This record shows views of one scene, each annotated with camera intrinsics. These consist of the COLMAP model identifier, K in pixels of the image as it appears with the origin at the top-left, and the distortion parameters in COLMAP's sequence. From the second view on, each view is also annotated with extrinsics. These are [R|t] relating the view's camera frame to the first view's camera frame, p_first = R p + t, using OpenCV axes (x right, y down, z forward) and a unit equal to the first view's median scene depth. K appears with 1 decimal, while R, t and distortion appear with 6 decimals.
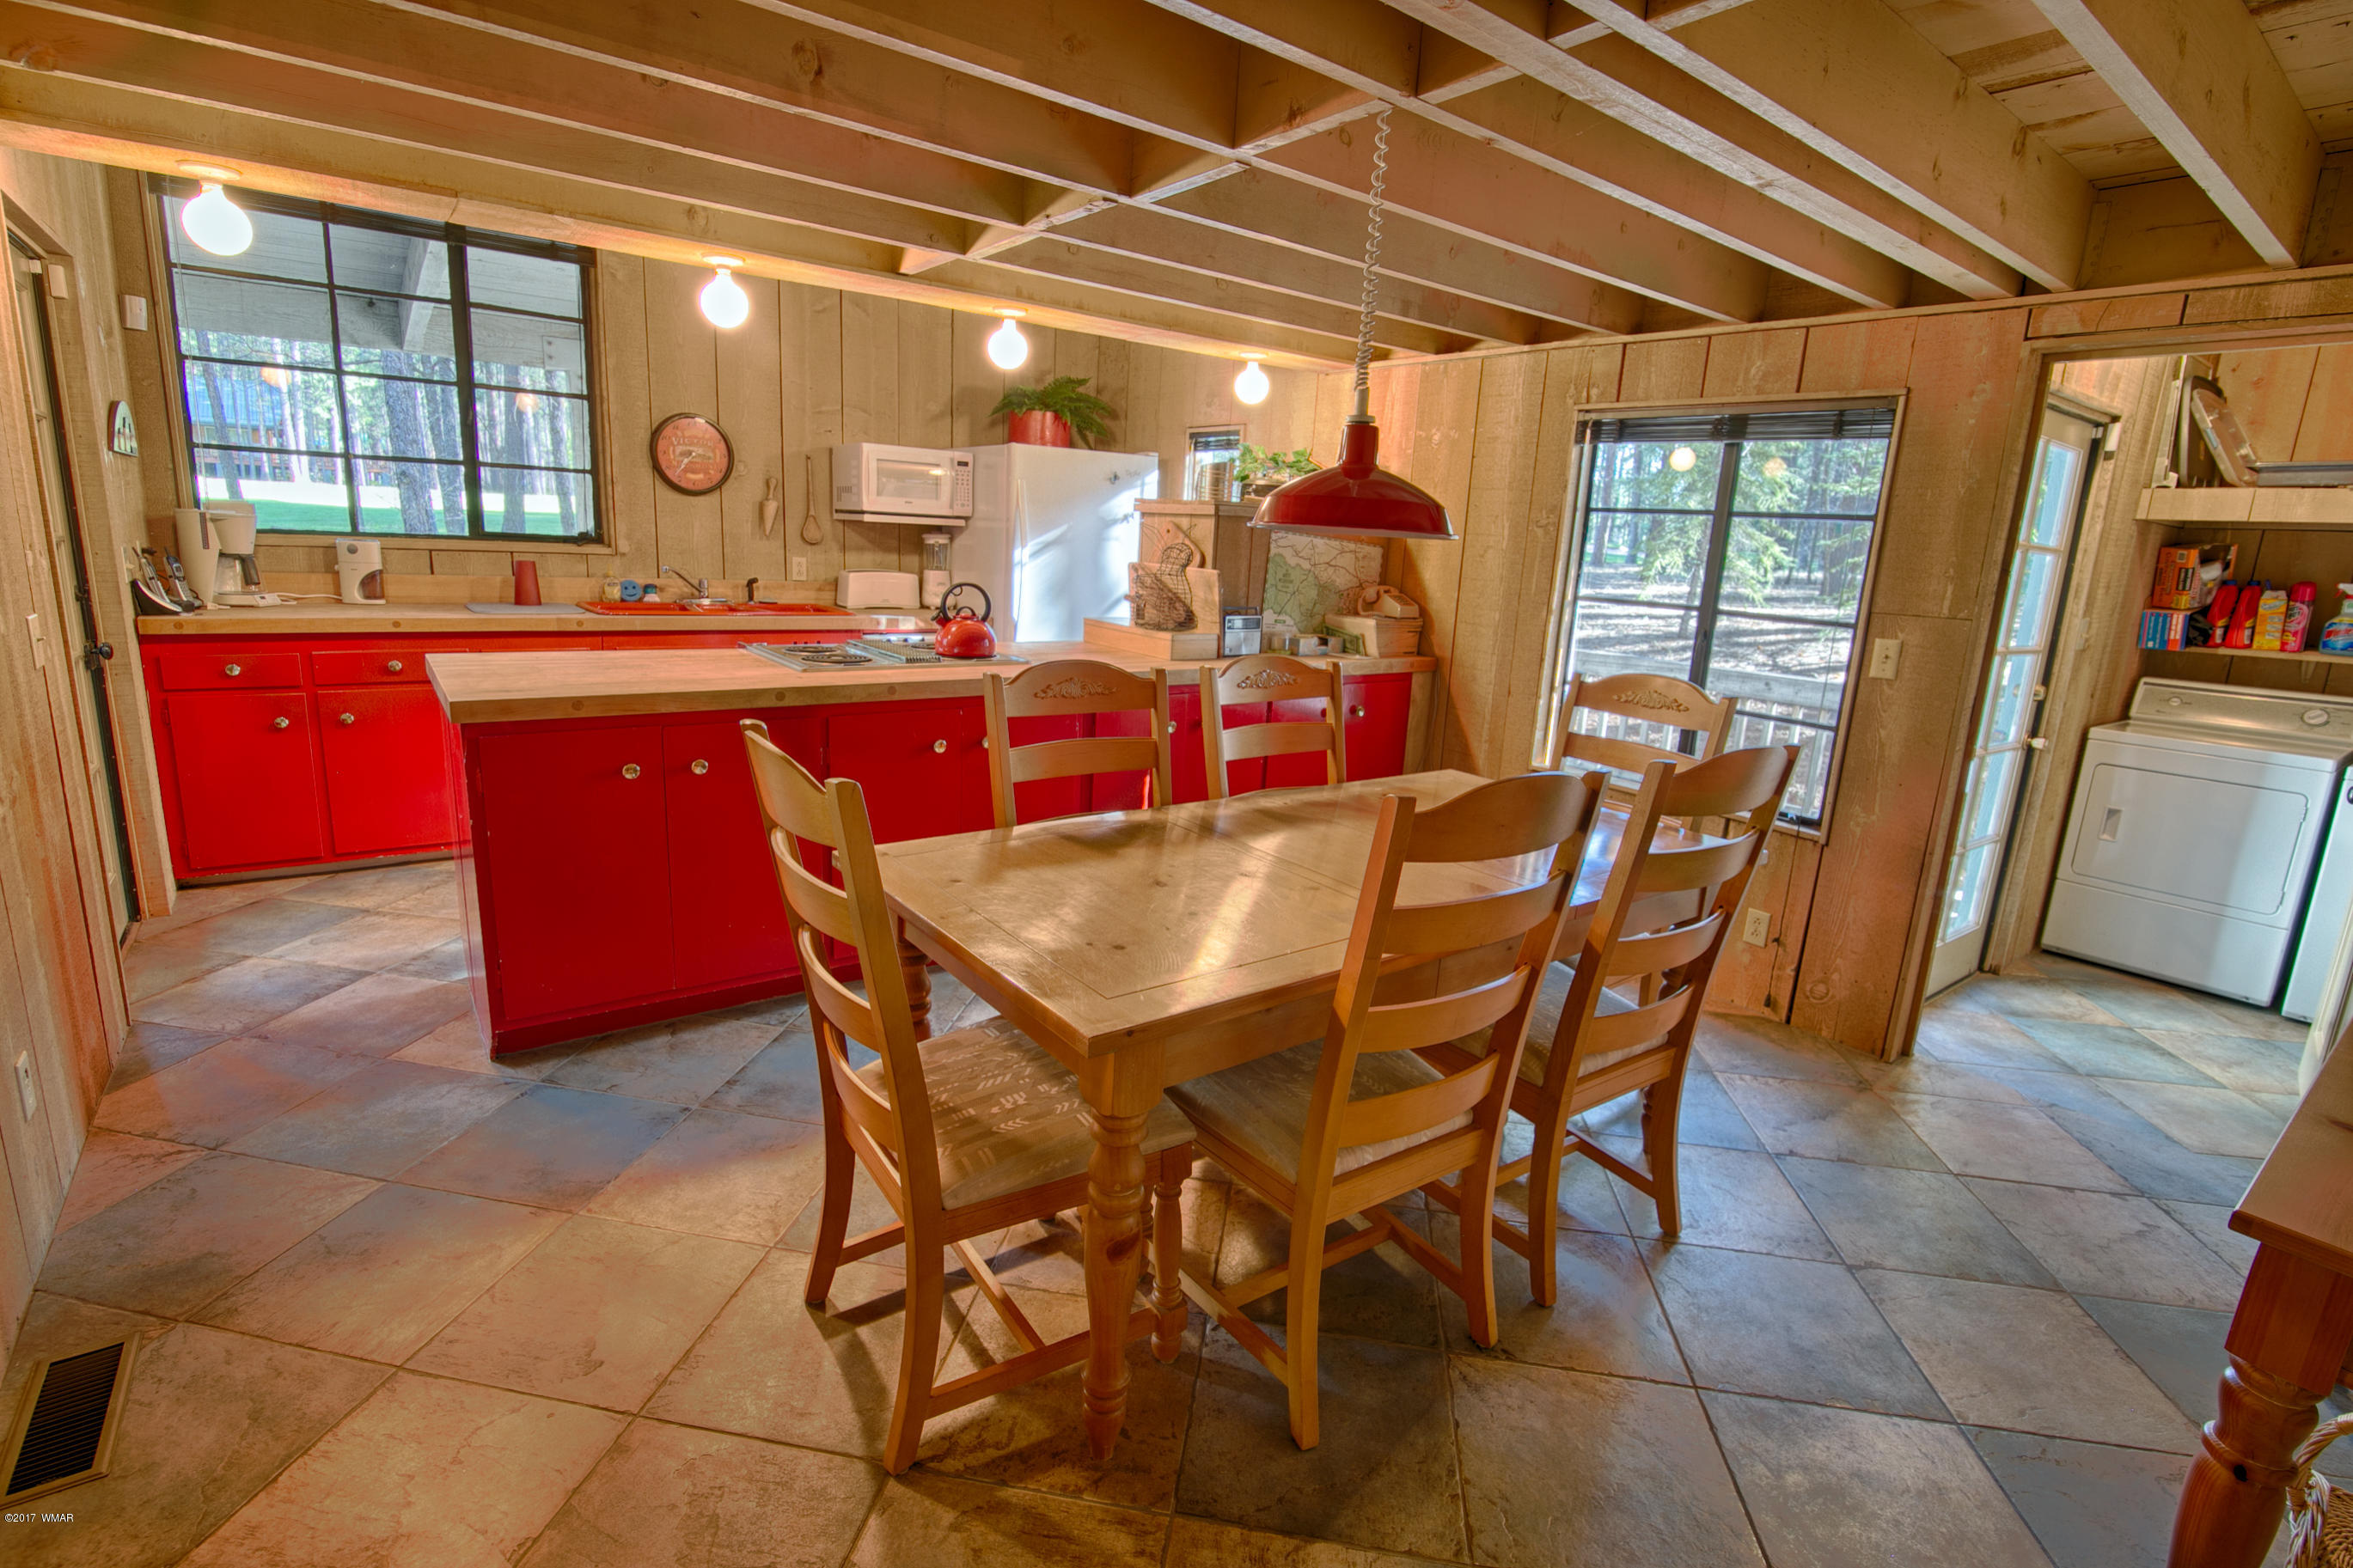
lens RADIAL K [[1089.8, 0, 1171.9], [0, 1089.8, 784.5], [0, 0, 1]] dist [-0.017021, 0.000089]
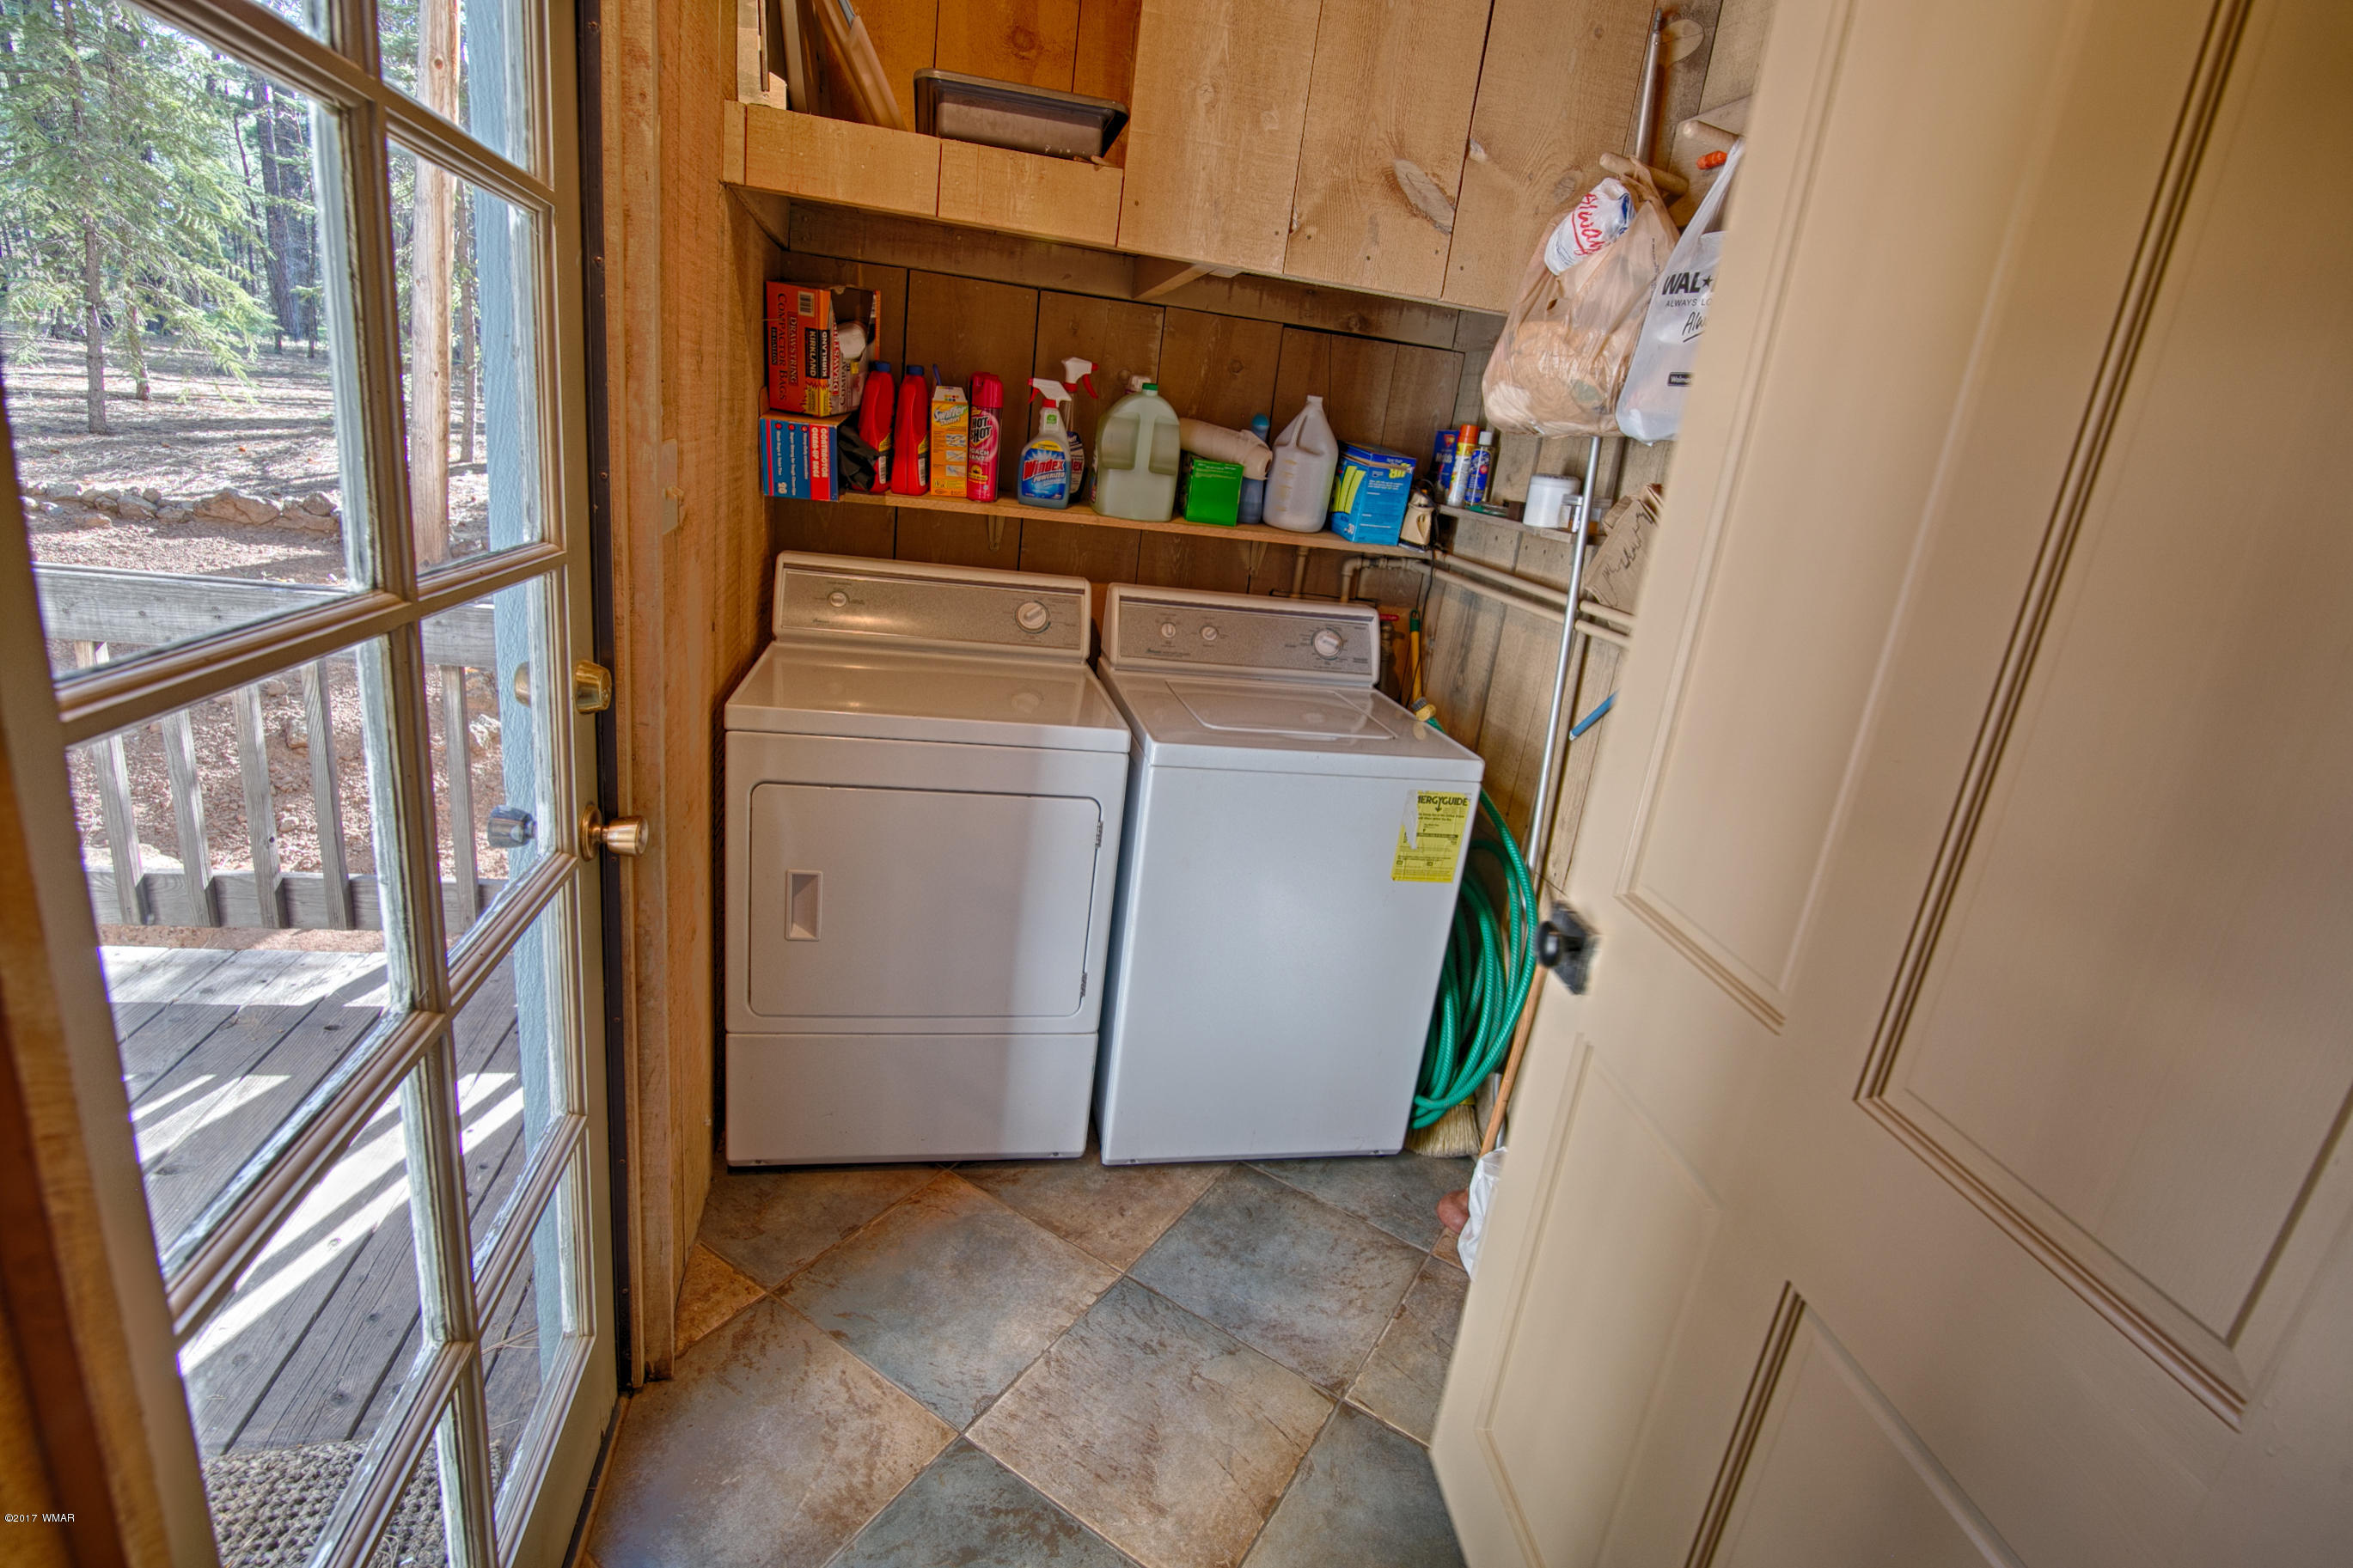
lens RADIAL K [[1089.8, 0, 1171.9], [0, 1089.8, 784.5], [0, 0, 1]] dist [-0.017021, 0.000089]
pose [[0.427509, -0.259496, 0.865966, 0.539574], [0.096600, 0.965544, 0.241646, -0.106441], [-0.898835, -0.019654, 0.437846, 0.642024]]
